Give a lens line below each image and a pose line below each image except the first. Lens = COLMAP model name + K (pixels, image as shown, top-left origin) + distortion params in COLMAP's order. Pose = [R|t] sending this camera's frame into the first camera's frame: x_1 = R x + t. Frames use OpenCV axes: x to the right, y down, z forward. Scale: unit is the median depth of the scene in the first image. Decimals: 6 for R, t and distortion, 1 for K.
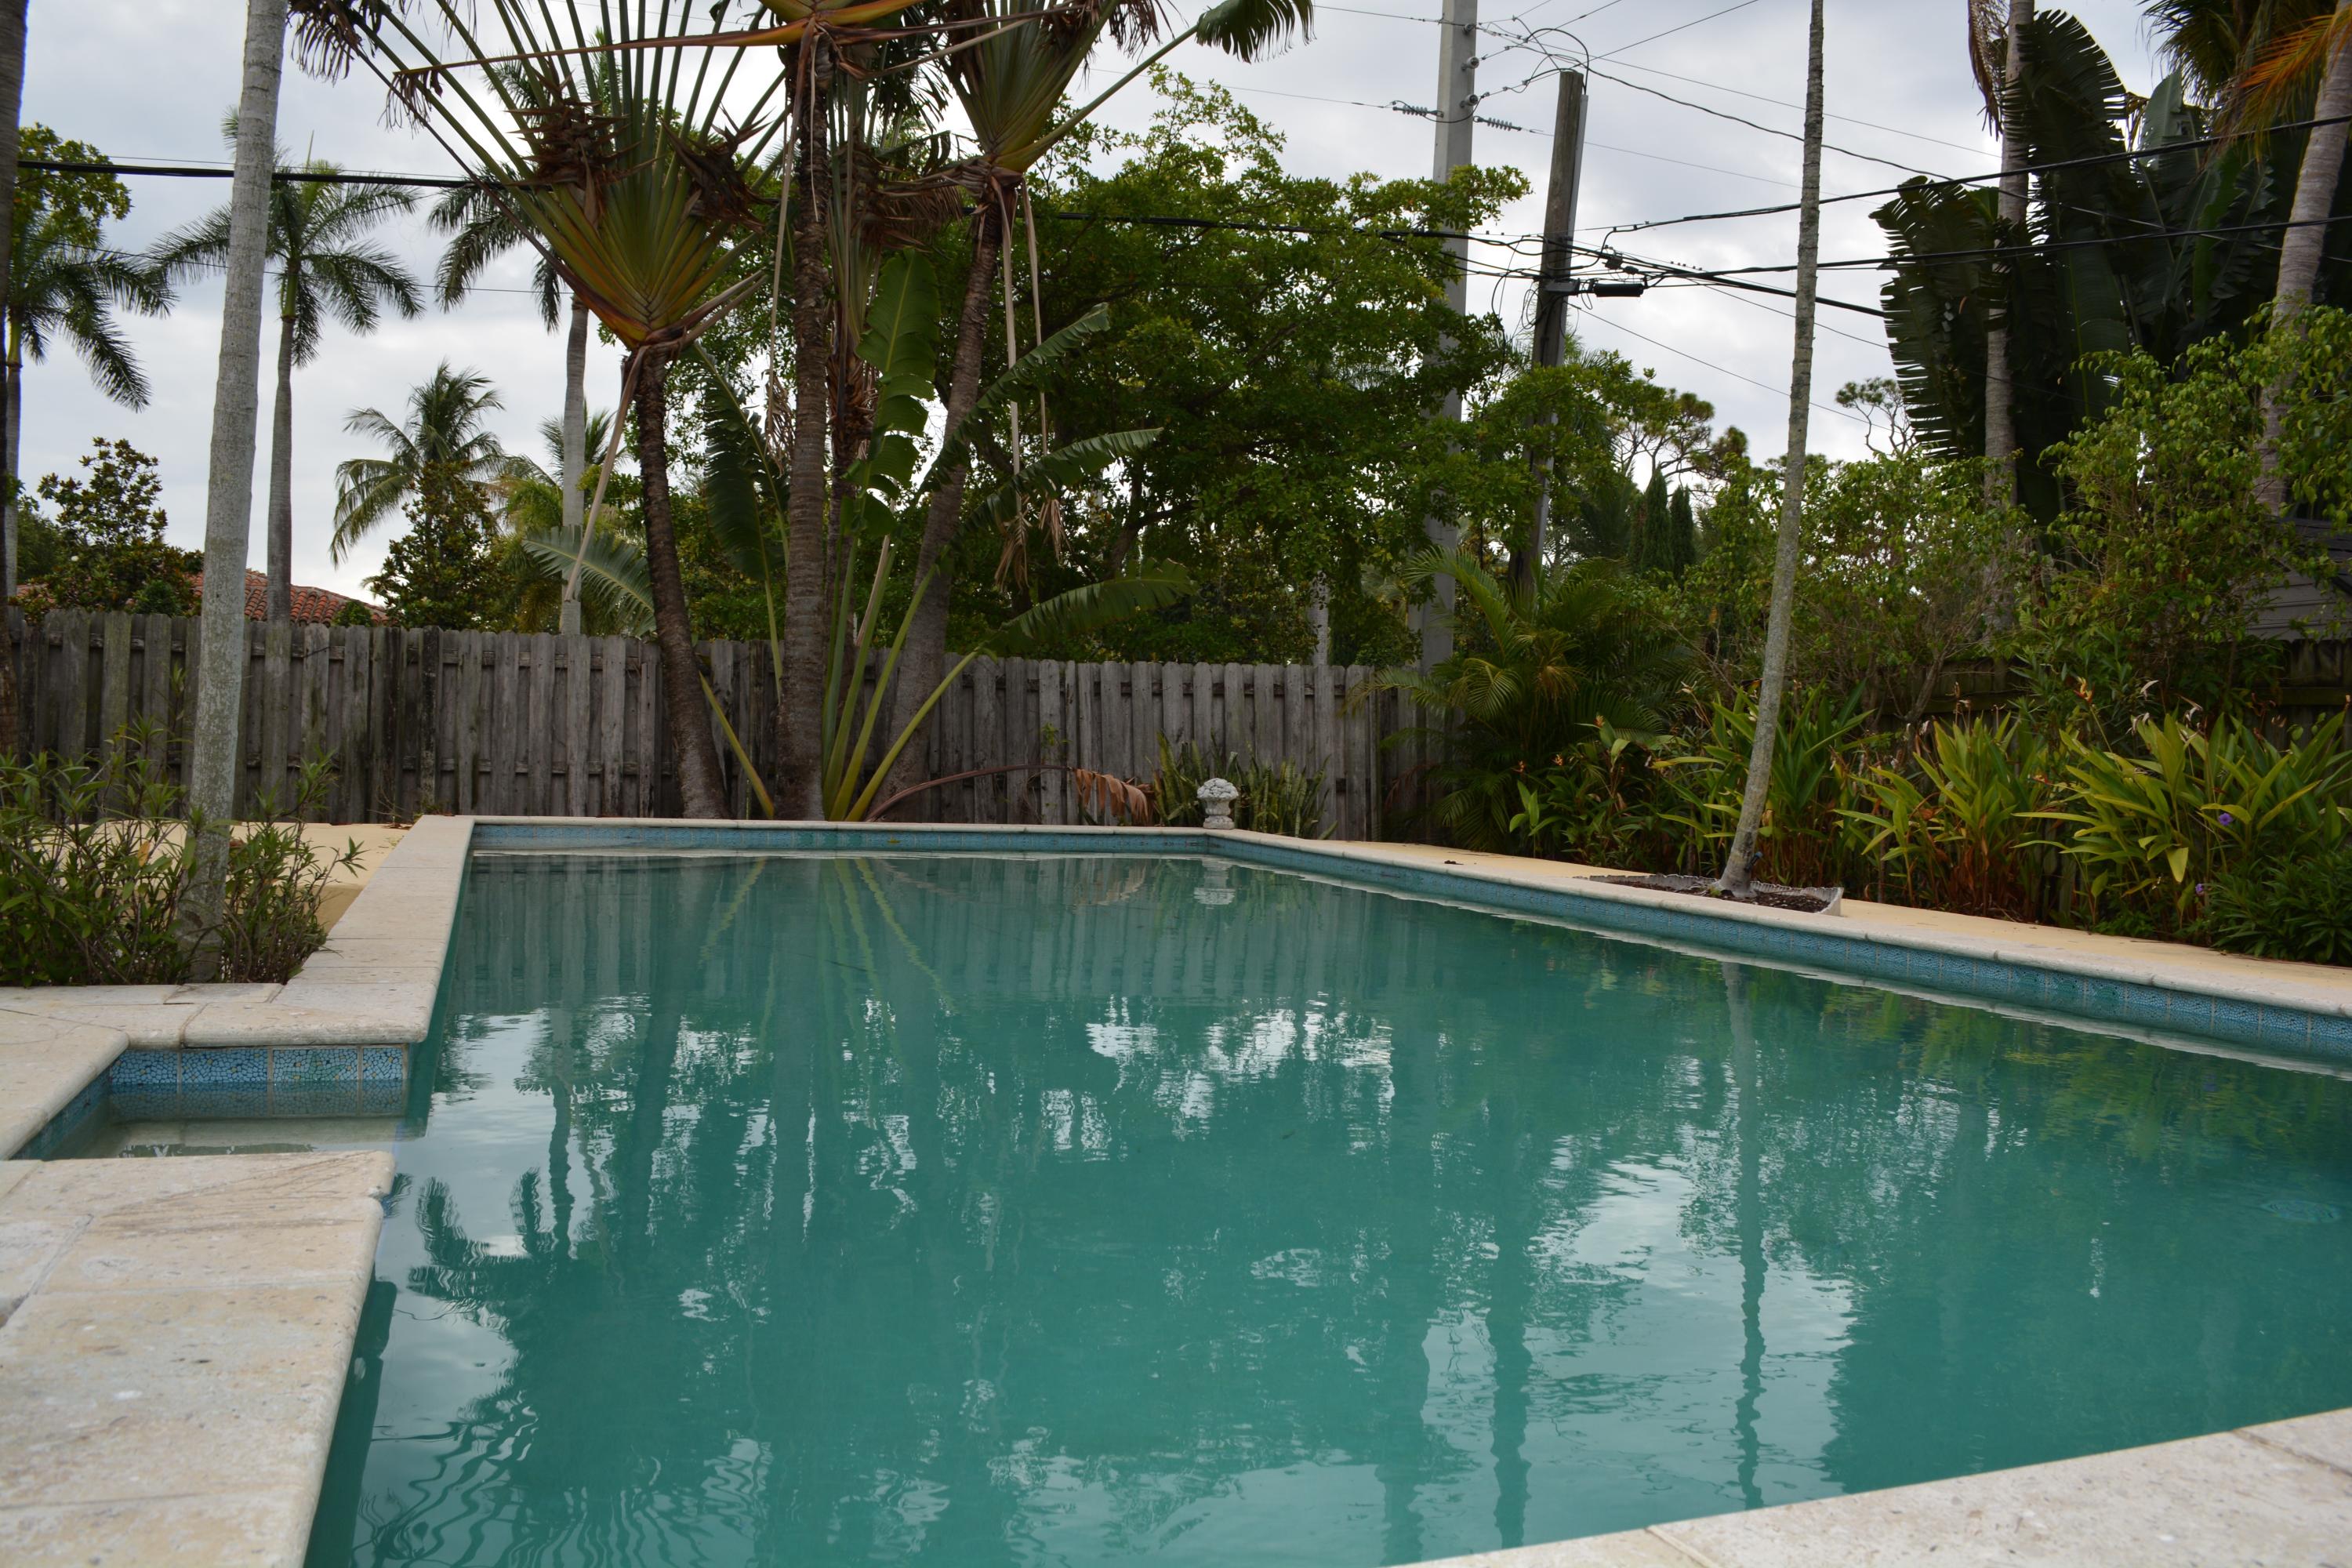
lens RADIAL K [[1895.0, 0, 1180.8], [0, 1895.0, 780.3], [0, 0, 1]] dist [-0.041677, -0.000202]
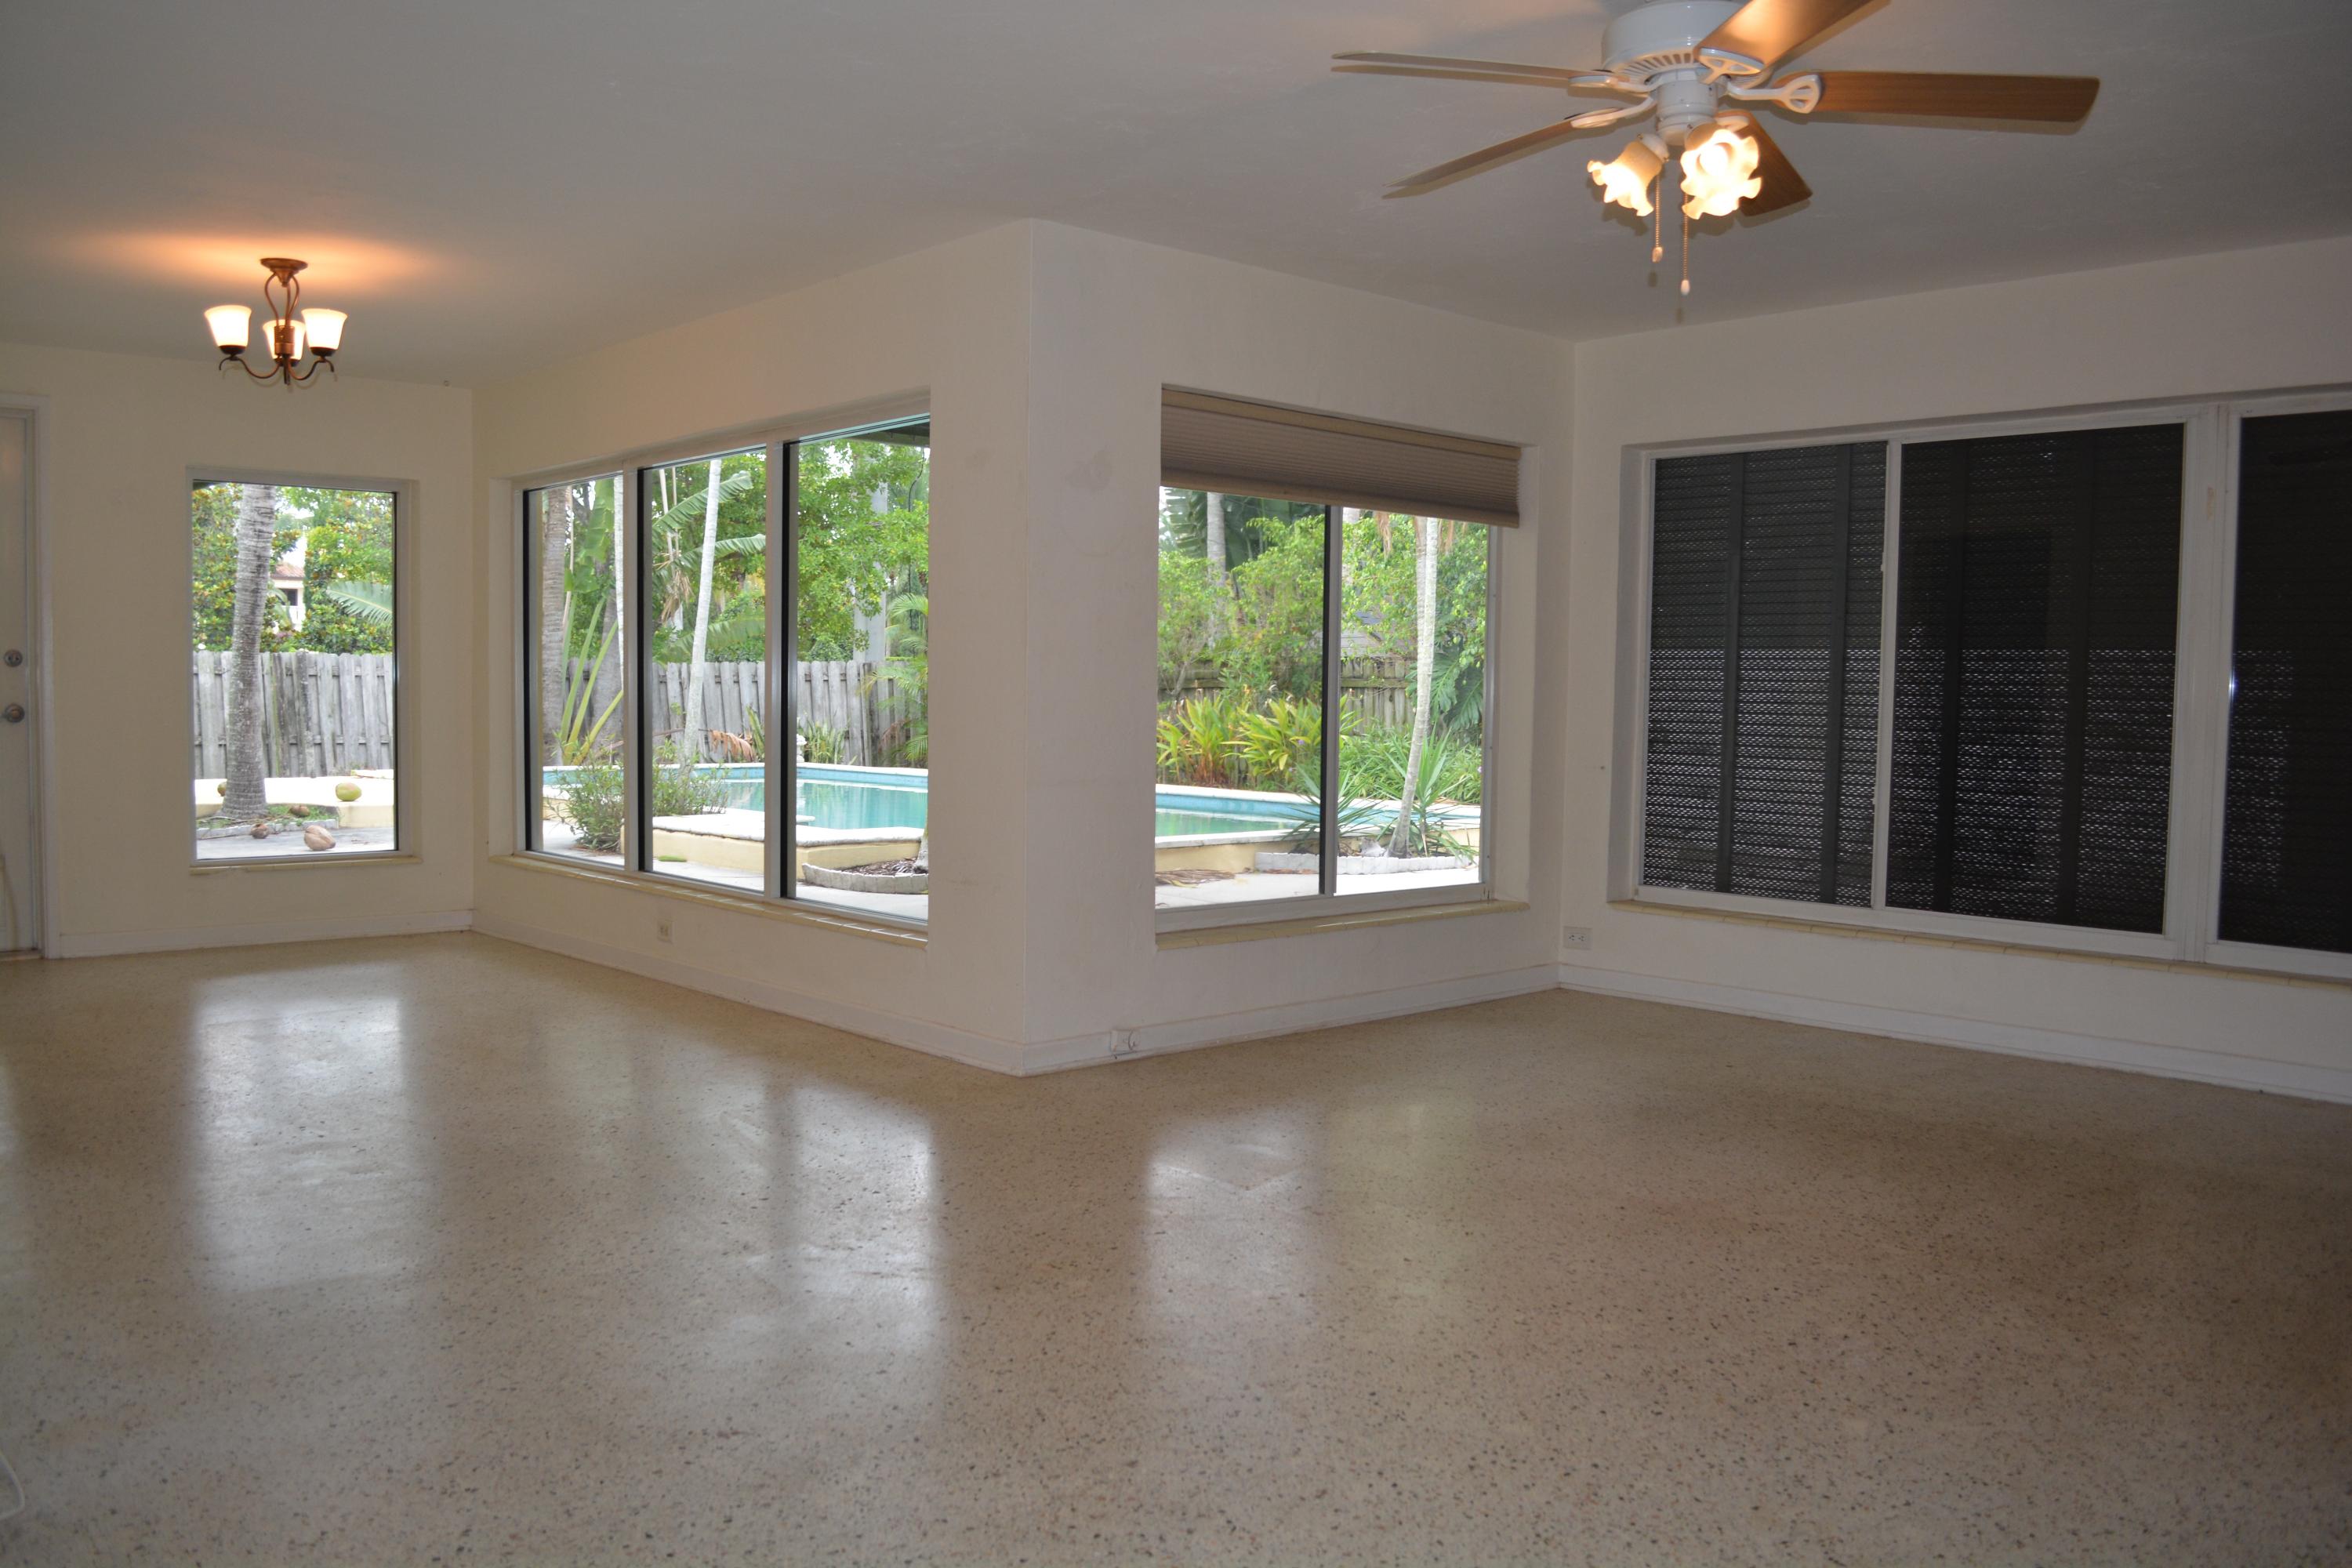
lens RADIAL K [[1895.0, 0, 1175.5], [0, 1895.0, 787.0], [0, 0, 1]] dist [-0.041677, -0.000202]
pose [[0.928335, -0.038630, 0.369731, -0.390450], [0.024415, 0.998775, 0.043050, -0.023708], [-0.370941, -0.030938, 0.928141, -0.946273]]
